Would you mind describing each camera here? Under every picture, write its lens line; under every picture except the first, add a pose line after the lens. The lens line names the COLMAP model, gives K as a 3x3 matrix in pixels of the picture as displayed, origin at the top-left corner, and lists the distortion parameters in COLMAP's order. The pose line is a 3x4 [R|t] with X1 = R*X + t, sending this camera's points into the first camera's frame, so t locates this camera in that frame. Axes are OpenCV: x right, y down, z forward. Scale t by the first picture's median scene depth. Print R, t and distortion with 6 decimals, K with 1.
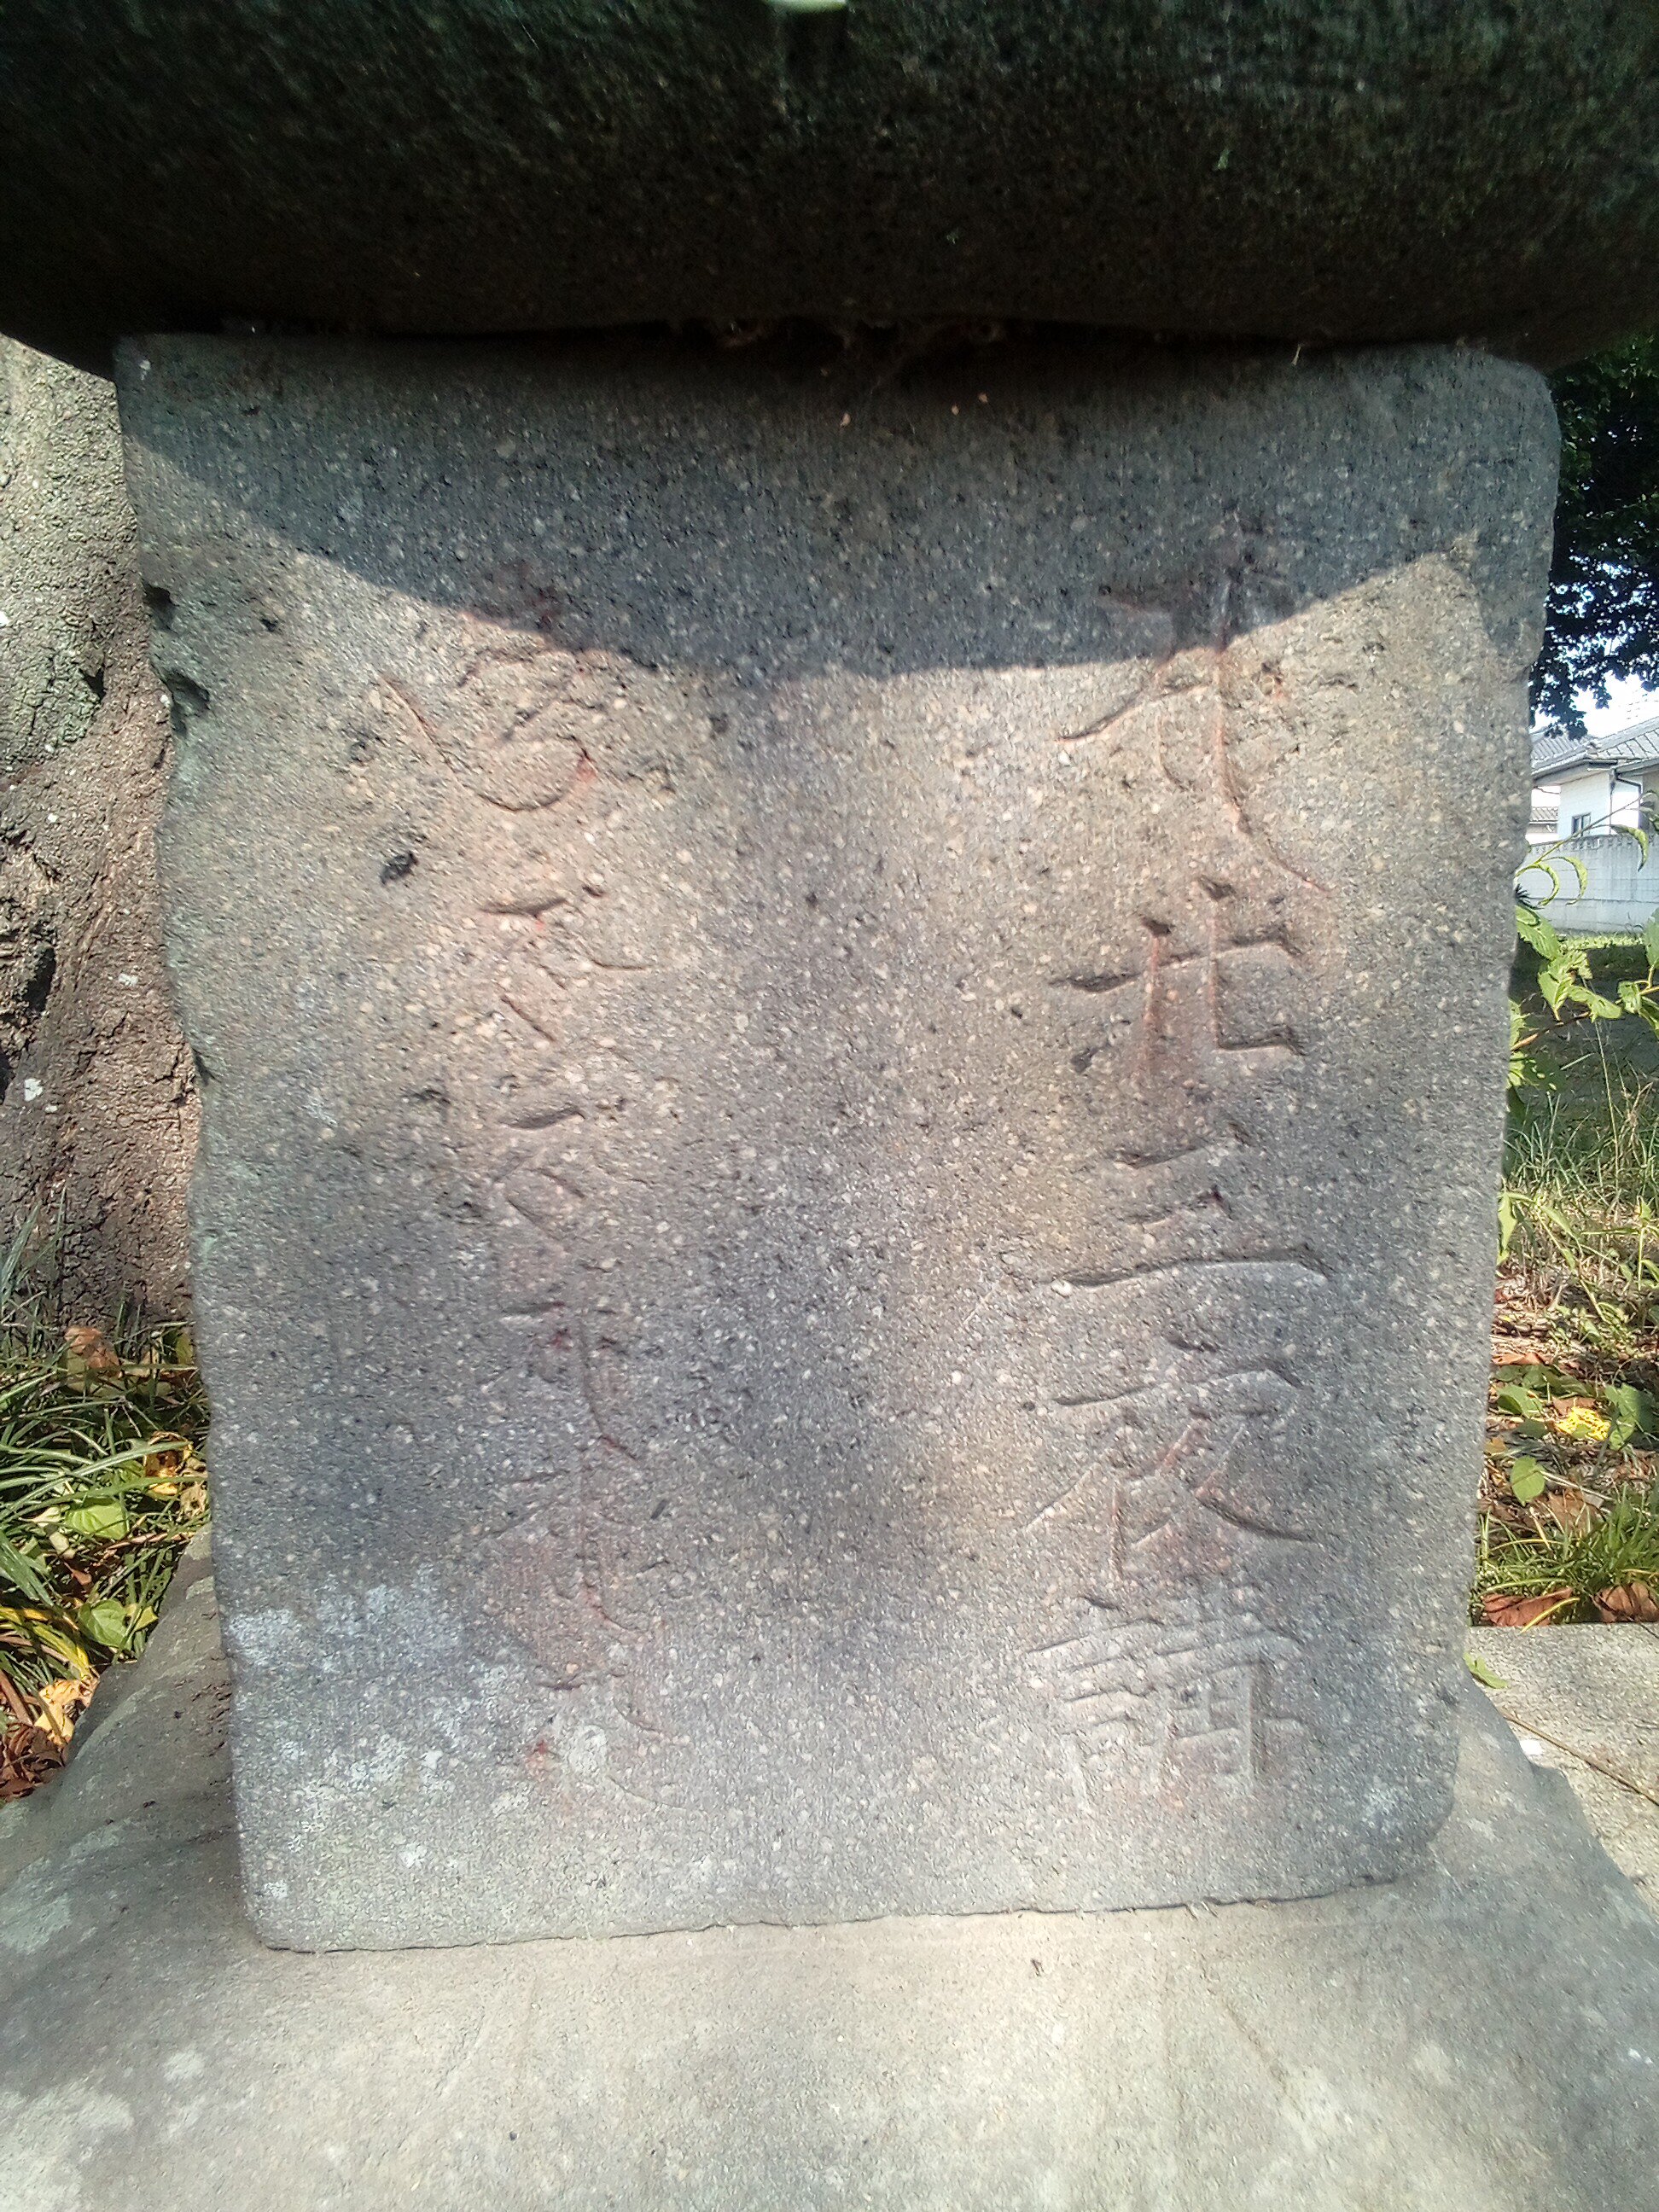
lens RADIAL K [[1884.2, 0, 829.5], [0, 1884.2, 1104.7], [0, 0, 1]] dist [0.039451, -0.087825]
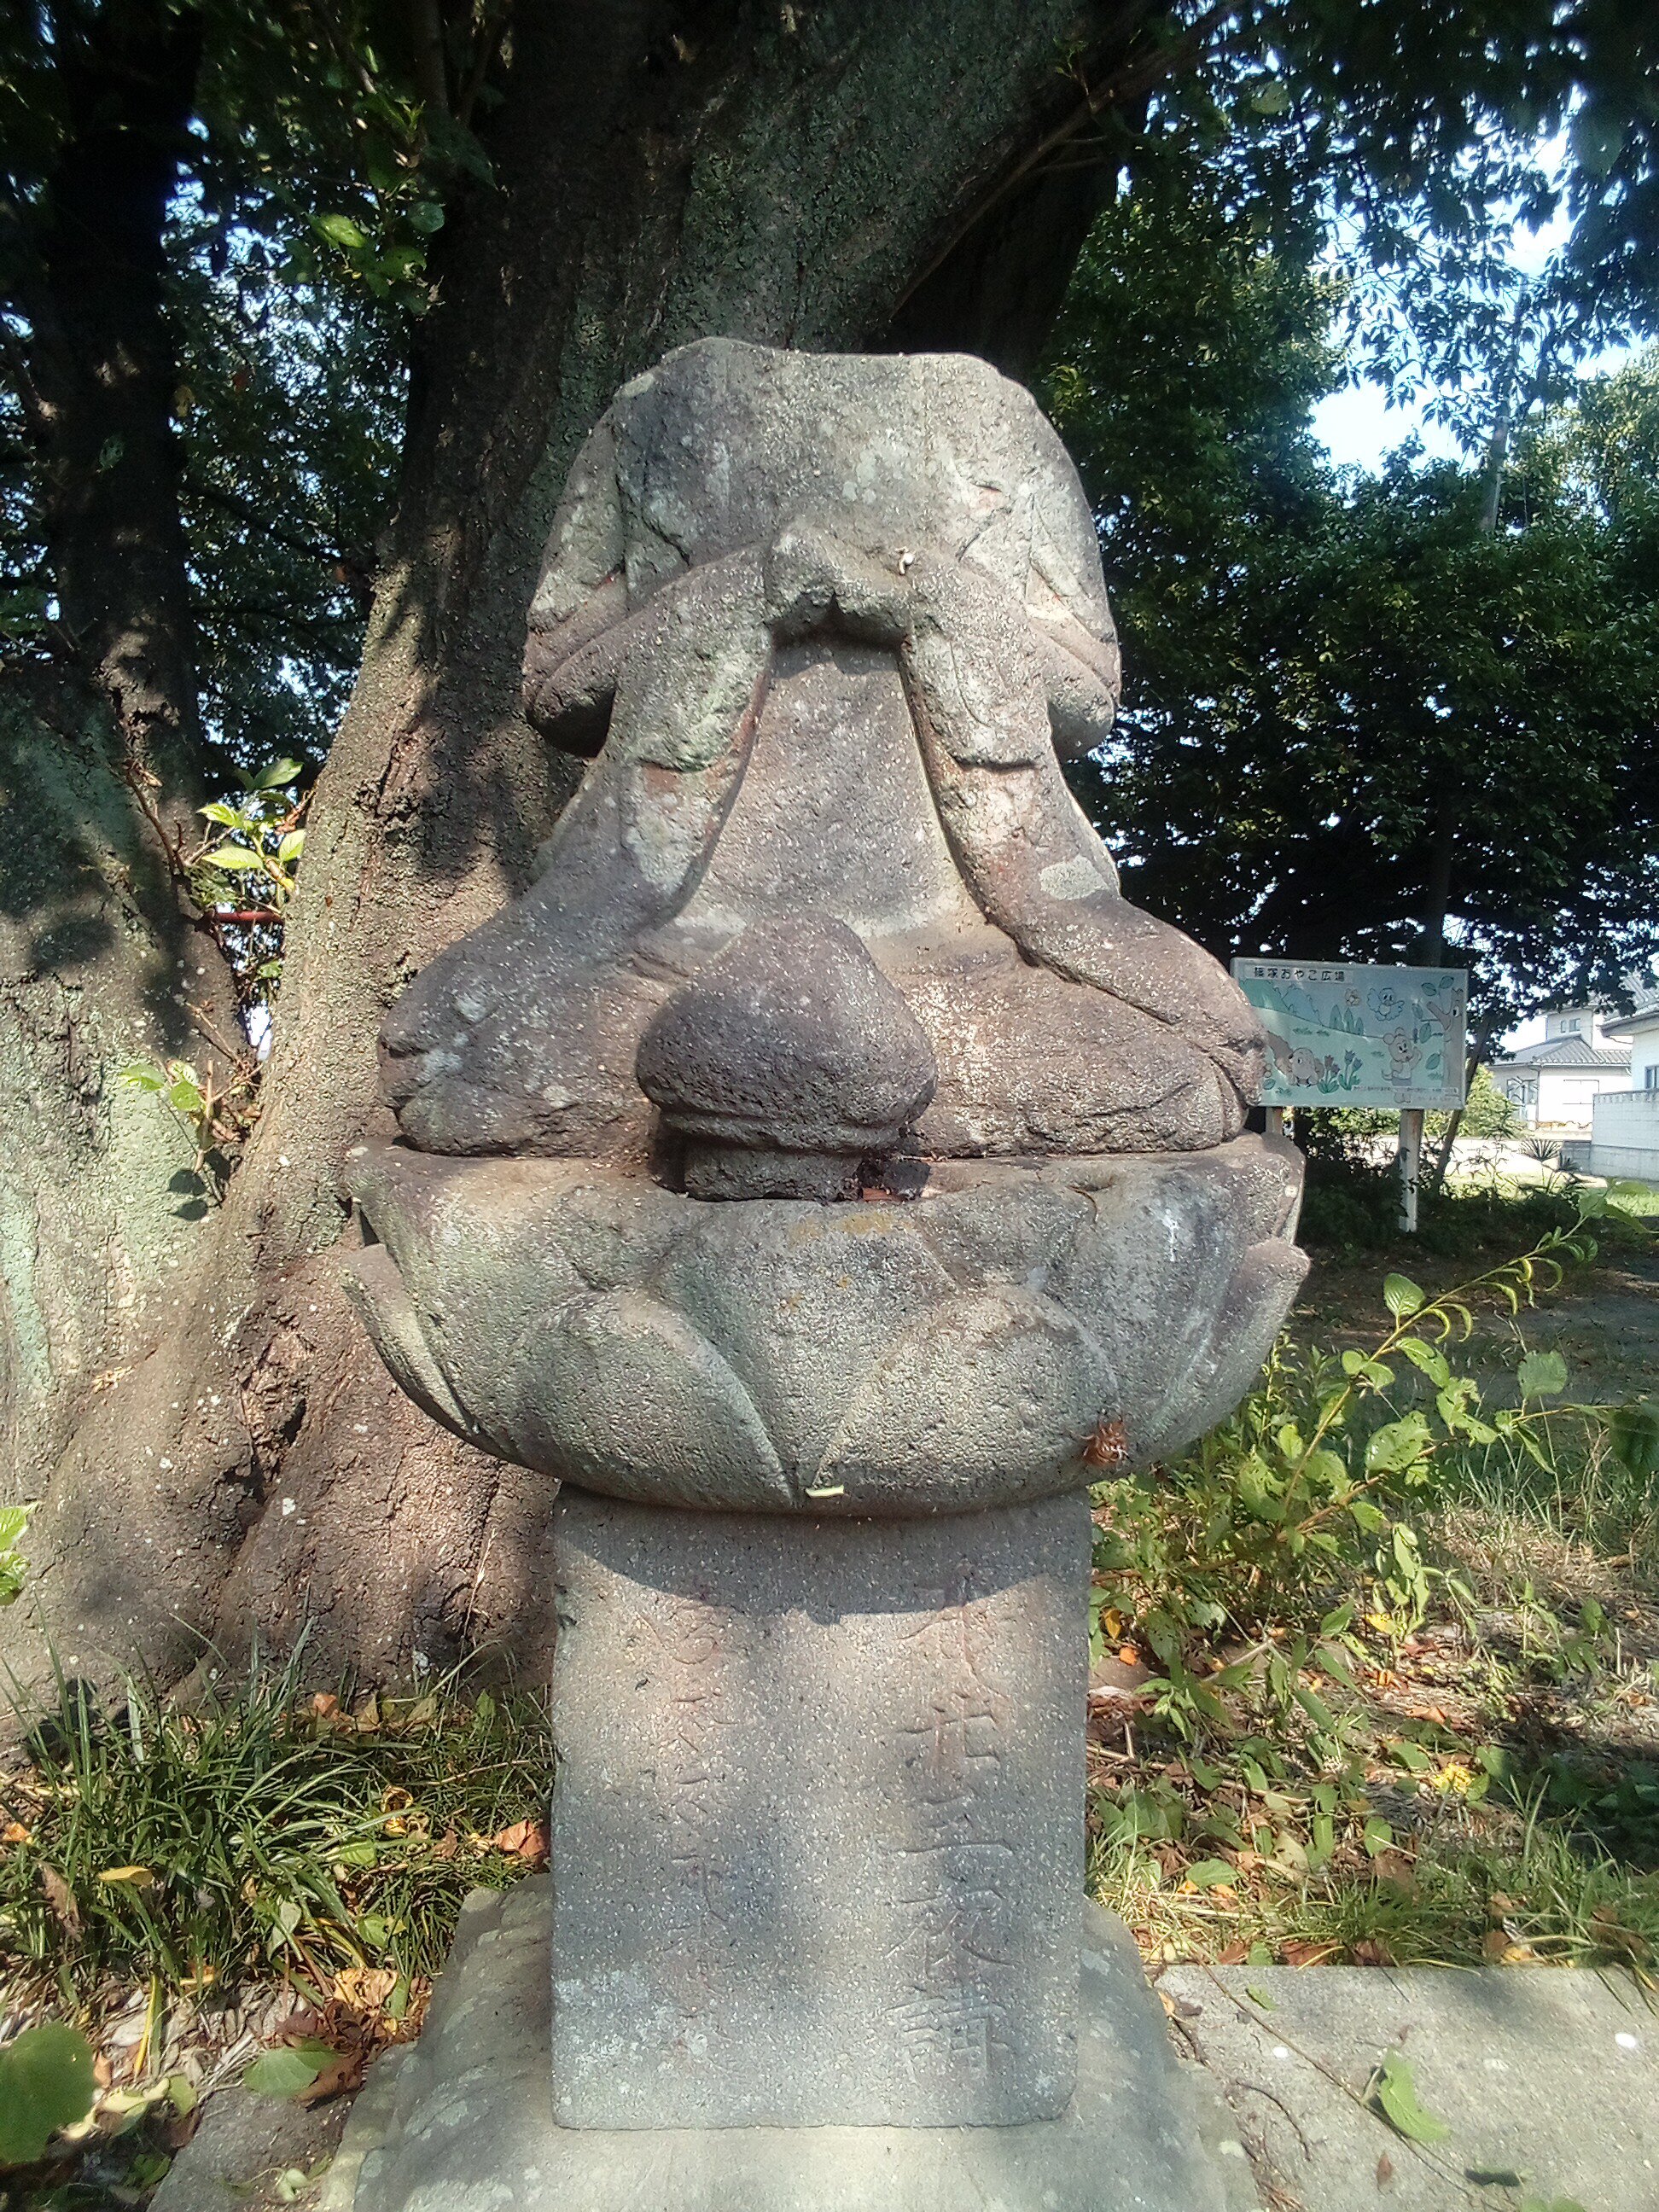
lens RADIAL K [[1884.2, 0, 833.5], [0, 1884.2, 1095.5], [0, 0, 1]] dist [0.039451, -0.087825]
pose [[0.998951, 0.023777, -0.039129, 0.103860], [-0.028311, 0.992403, -0.119725, -0.557723], [0.035985, 0.120707, 0.992036, -1.483094]]
